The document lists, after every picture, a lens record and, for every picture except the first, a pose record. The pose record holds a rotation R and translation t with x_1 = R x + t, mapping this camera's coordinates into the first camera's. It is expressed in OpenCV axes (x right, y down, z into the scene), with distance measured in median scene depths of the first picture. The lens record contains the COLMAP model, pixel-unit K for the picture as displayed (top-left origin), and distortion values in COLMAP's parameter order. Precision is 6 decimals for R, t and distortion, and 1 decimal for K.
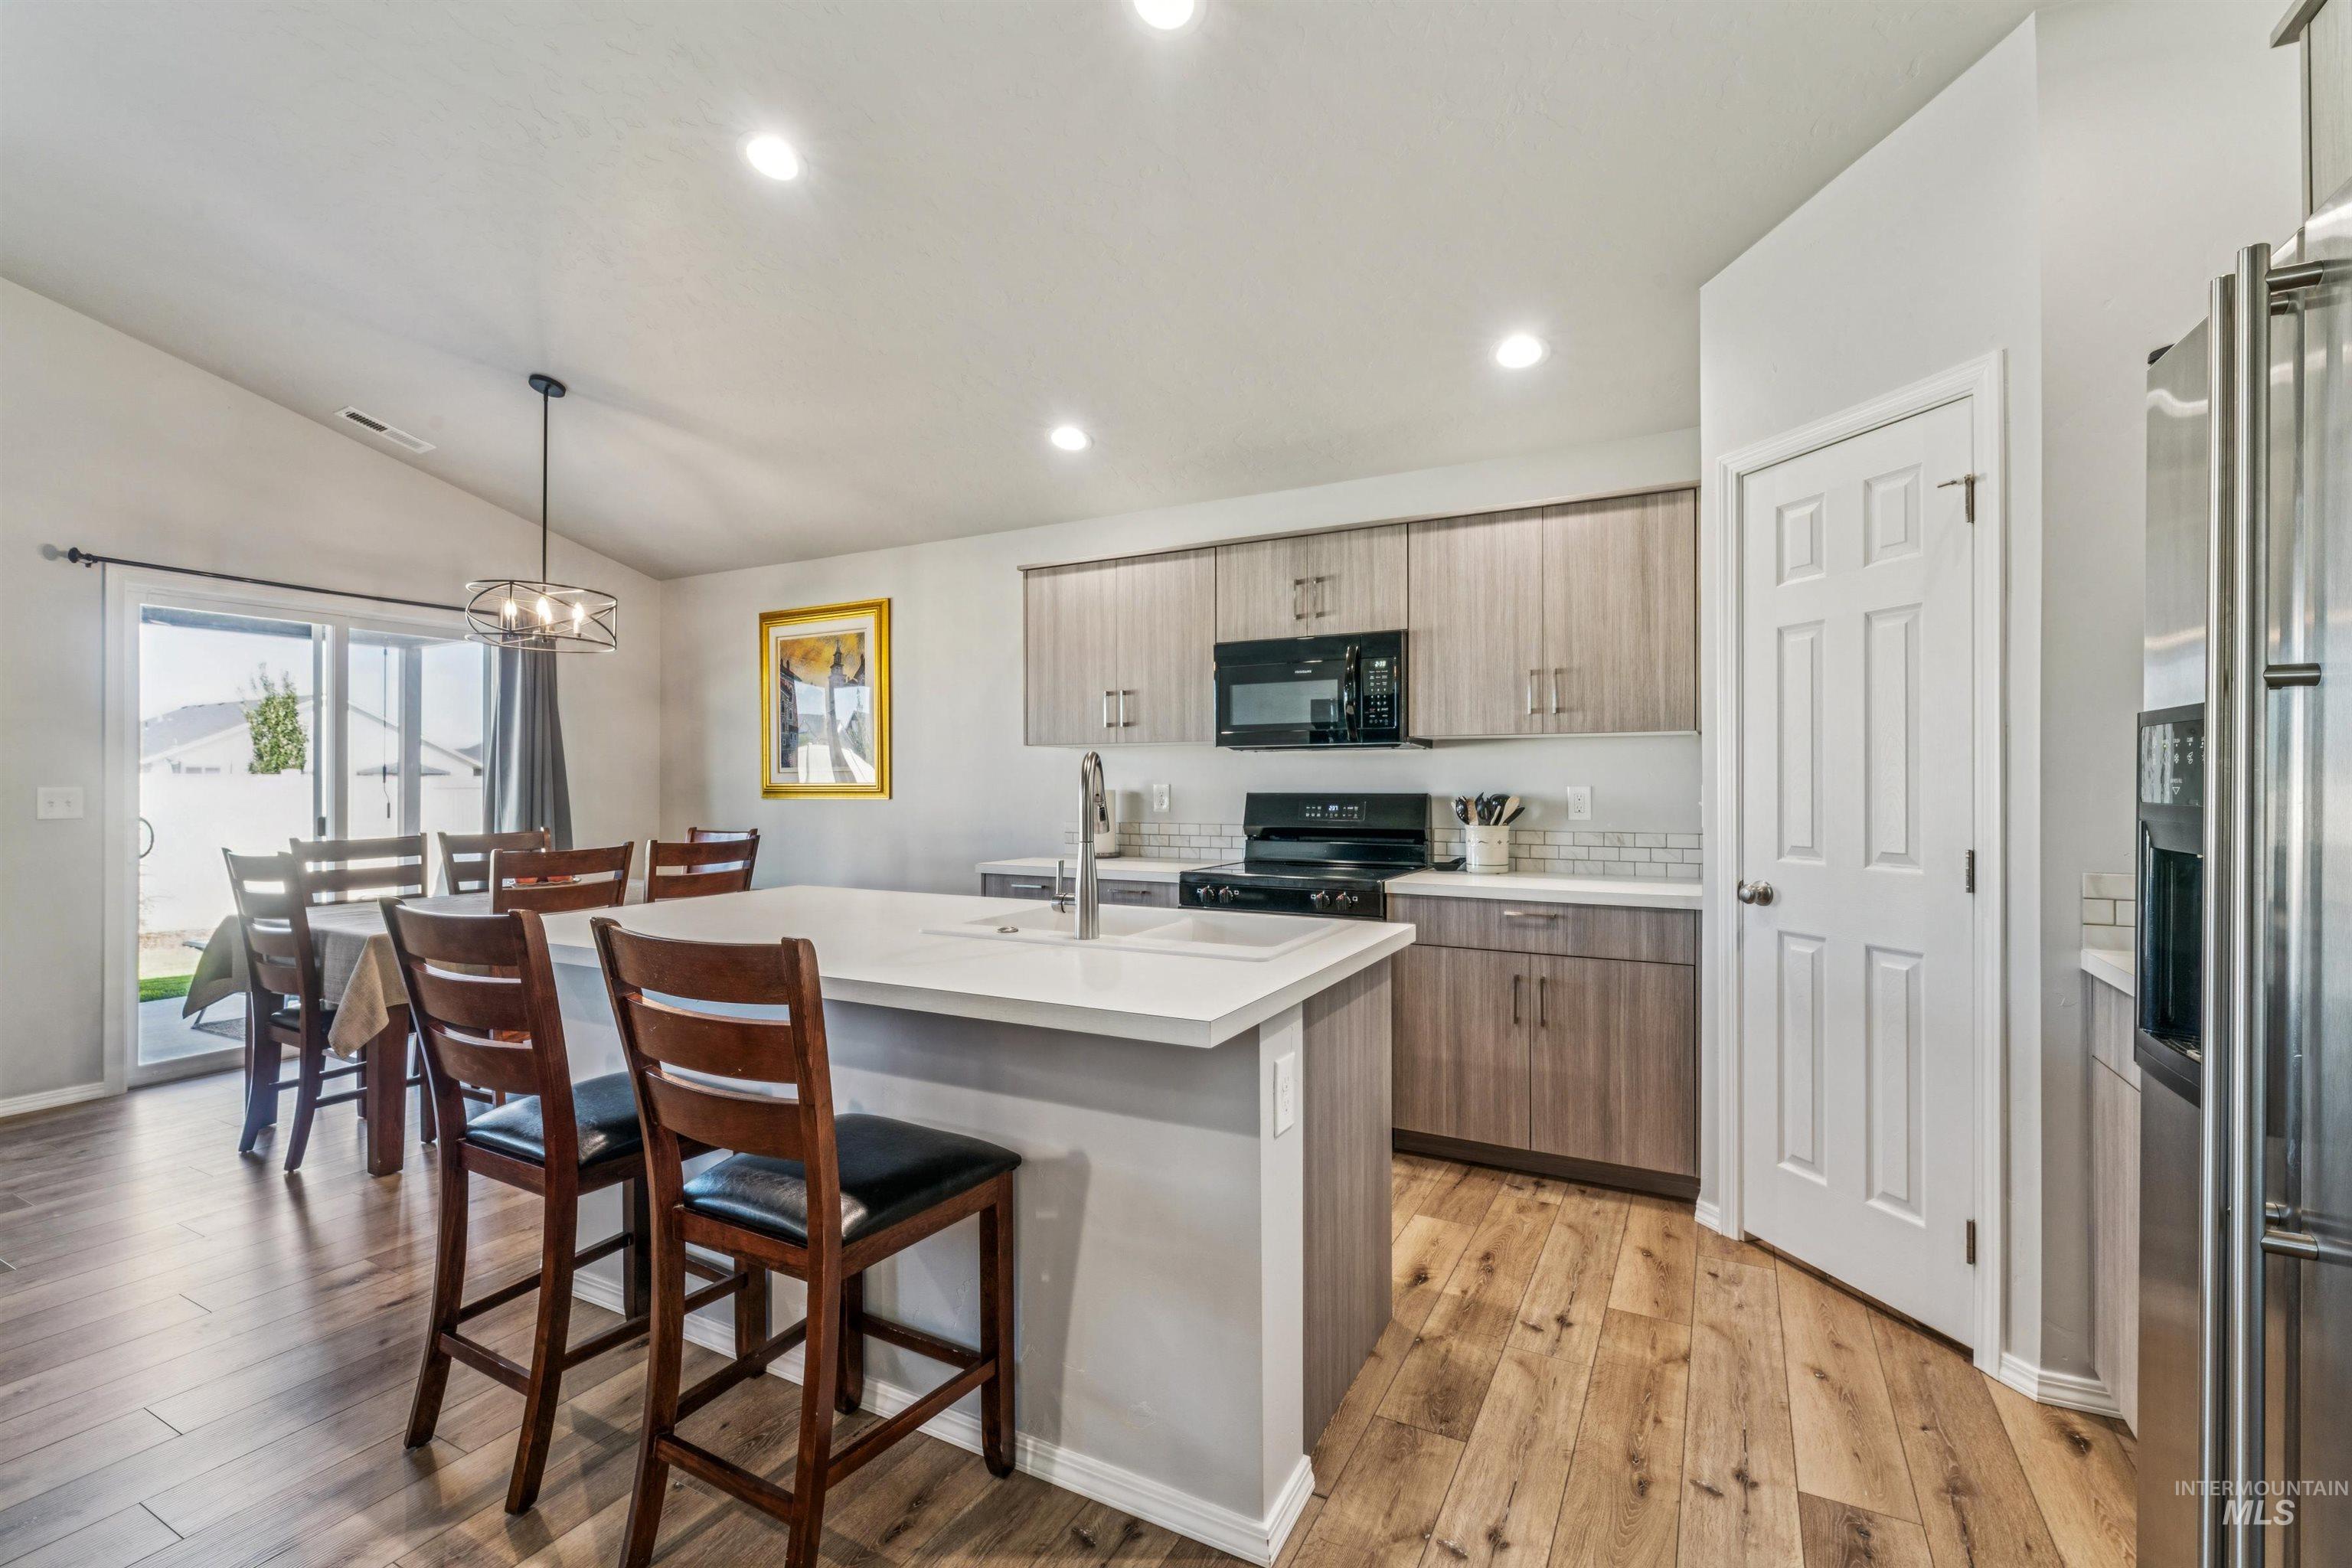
lens RADIAL K [[1026.5, 0, 1179.9], [0, 1026.5, 780.4], [0, 0, 1]] dist [-0.001316, -0.000185]
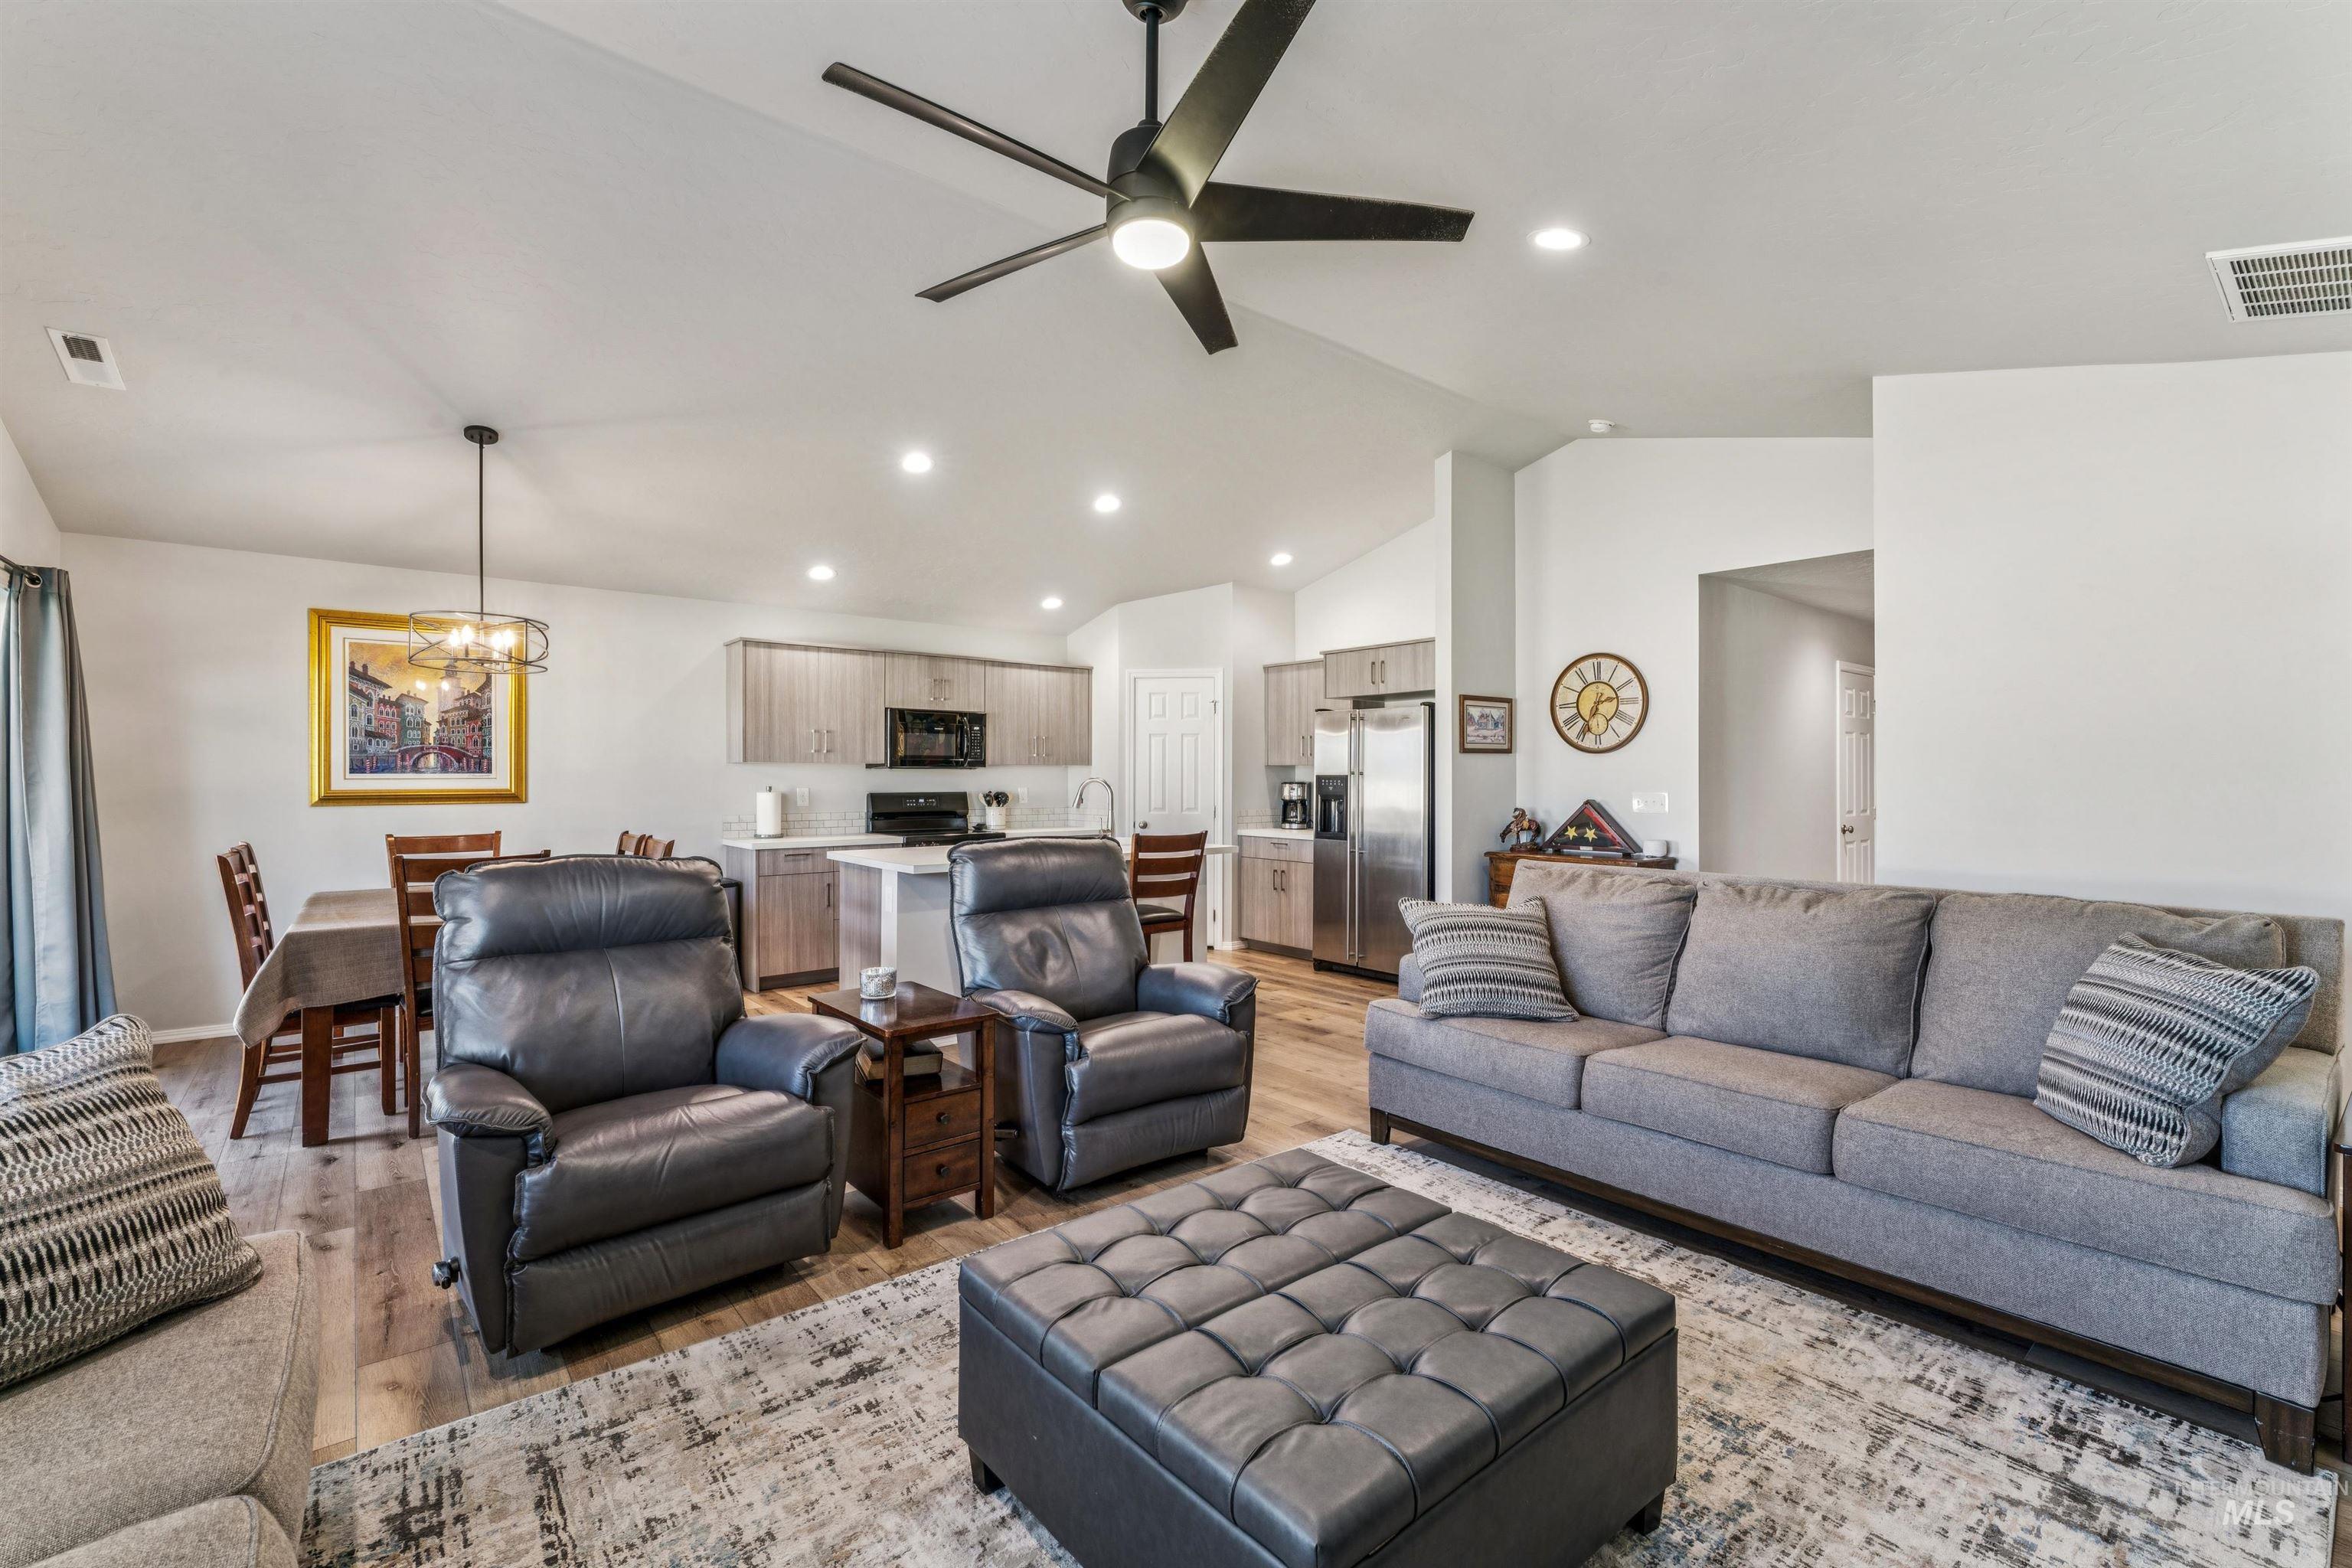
lens RADIAL K [[1003.8, 0, 1180.2], [0, 1003.8, 777.9], [0, 0, 1]] dist [0.000596, 0.000277]
pose [[0.381845, 0.001560, 0.924225, -1.469615], [-0.002730, 0.999996, -0.000560, -0.015327], [-0.924222, -0.002309, 0.381848, -0.130281]]
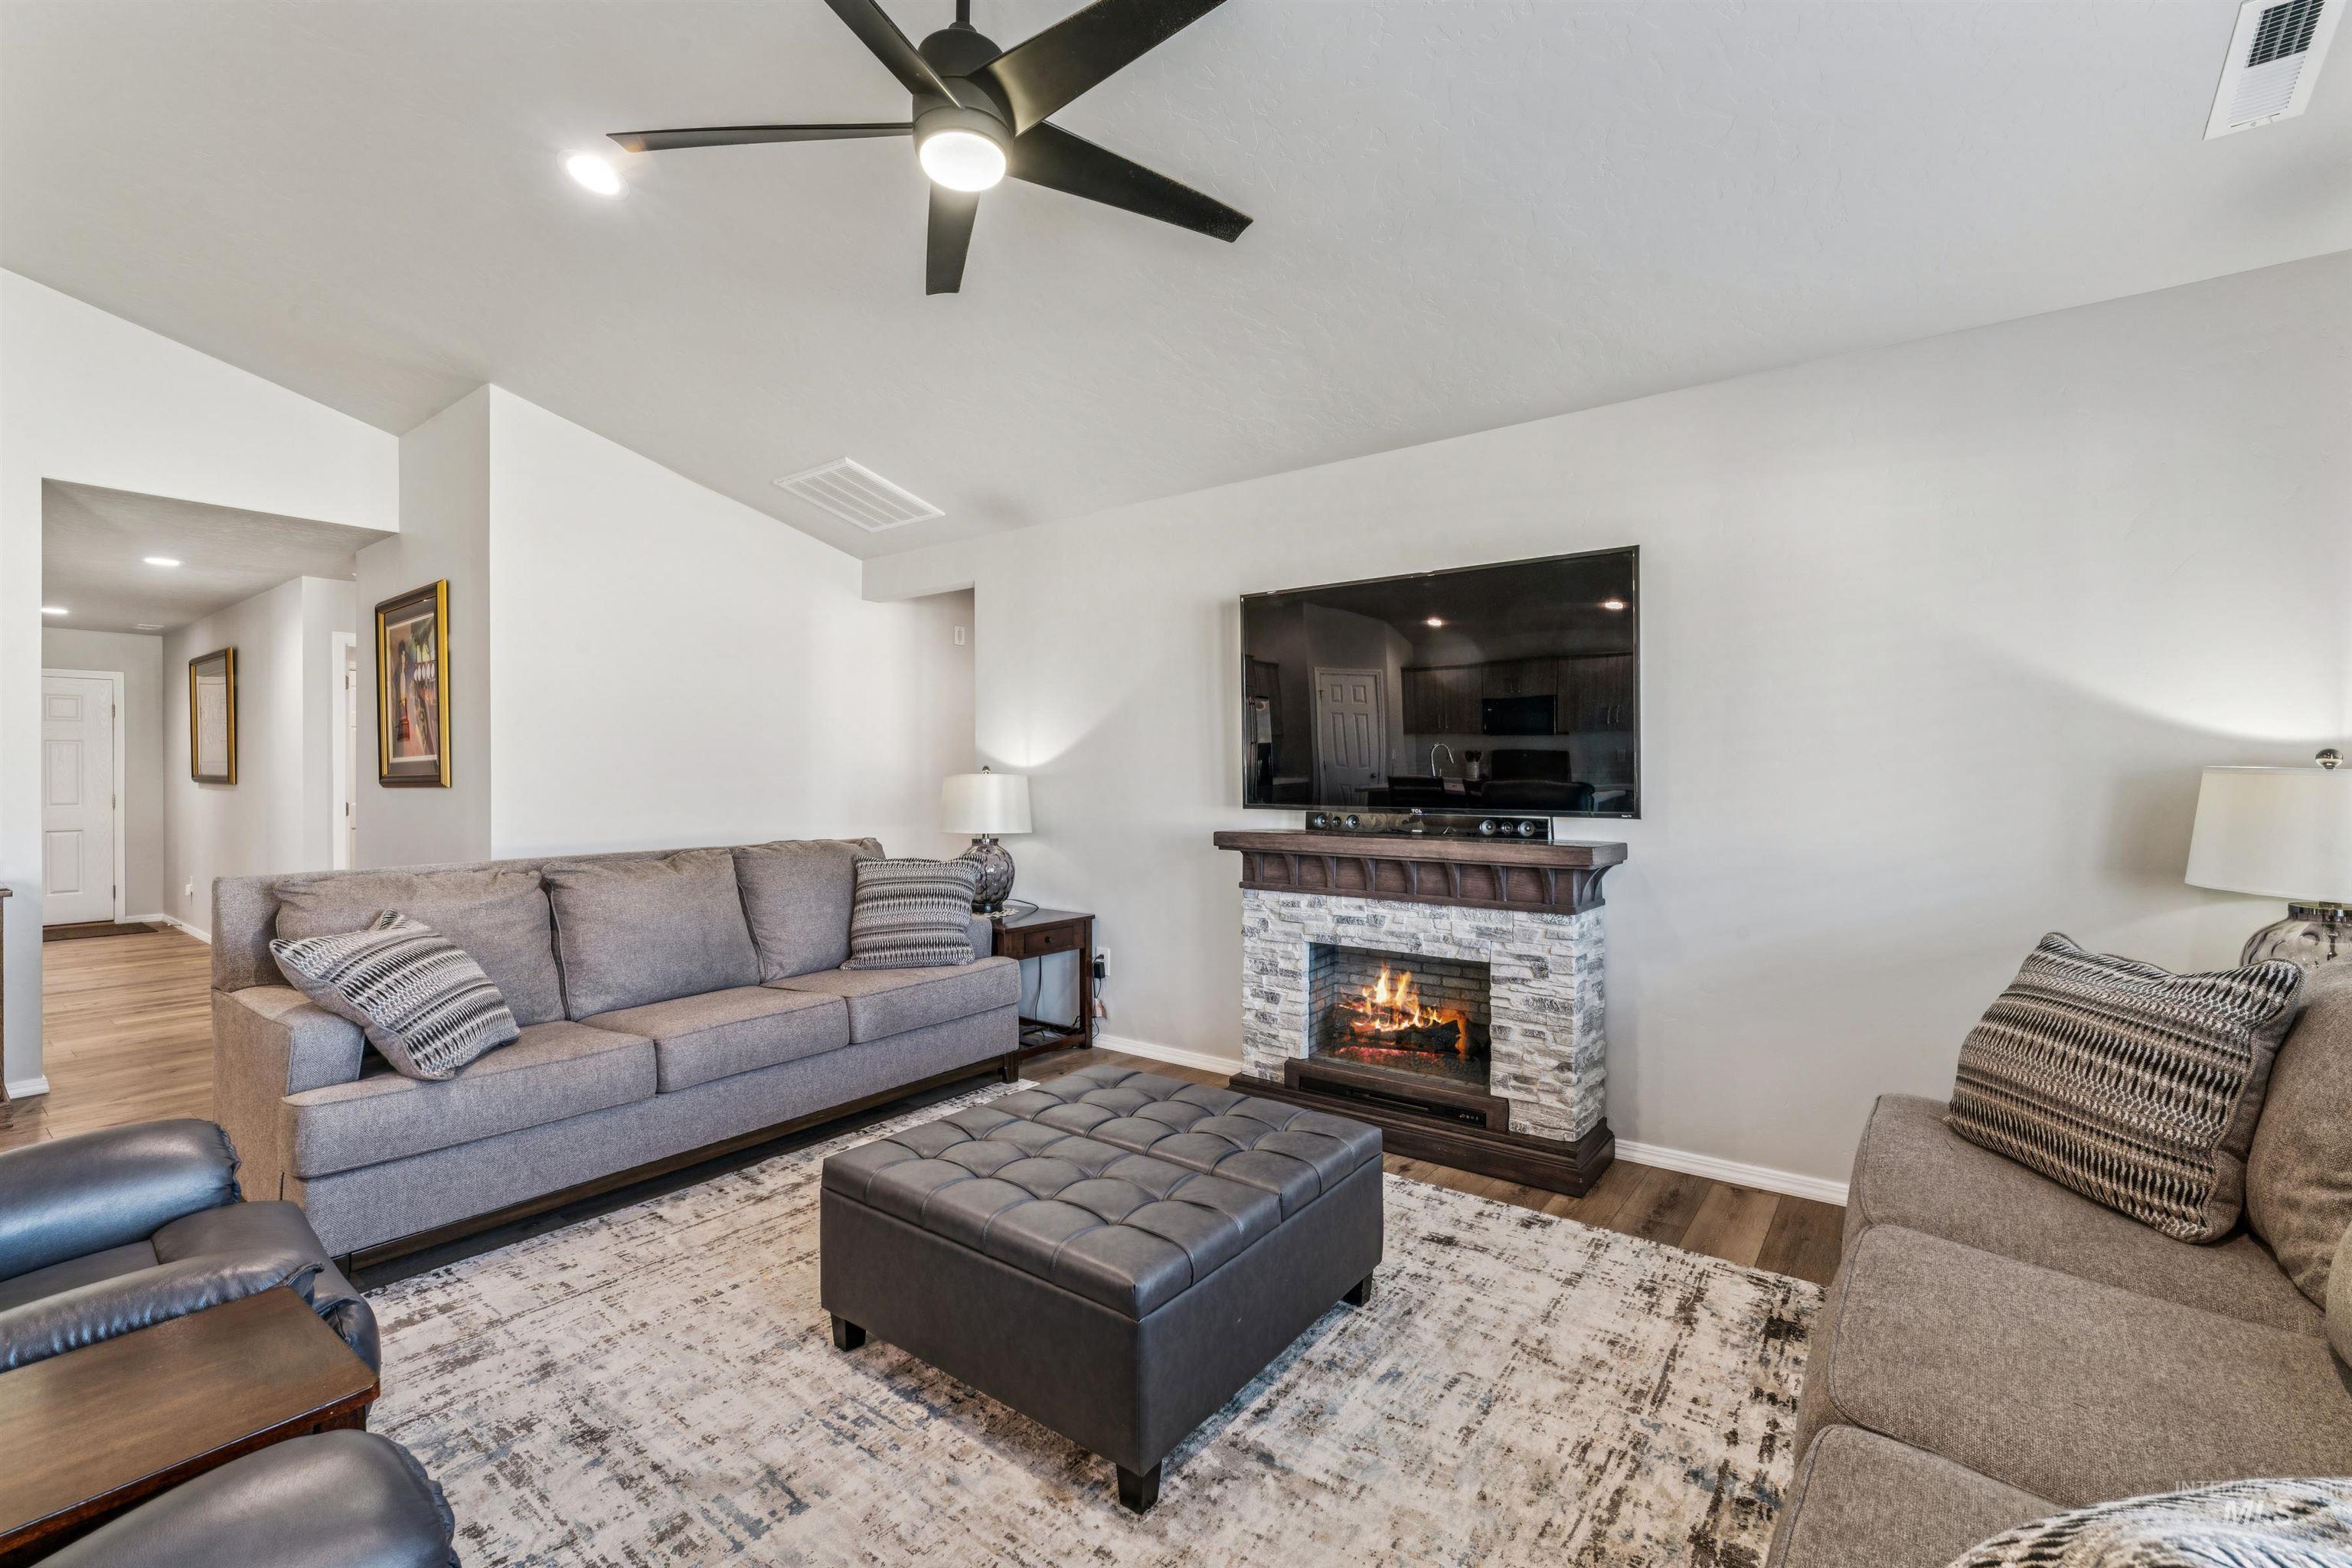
lens RADIAL K [[1013.1, 0, 1172.8], [0, 1013.1, 765.7], [0, 0, 1]] dist [0.000182, -0.000030]
pose [[-0.986230, 0.004457, 0.165318, -1.137869], [0.003295, 0.999968, -0.007303, -0.002430], [-0.165345, -0.006657, -0.986213, 0.604115]]
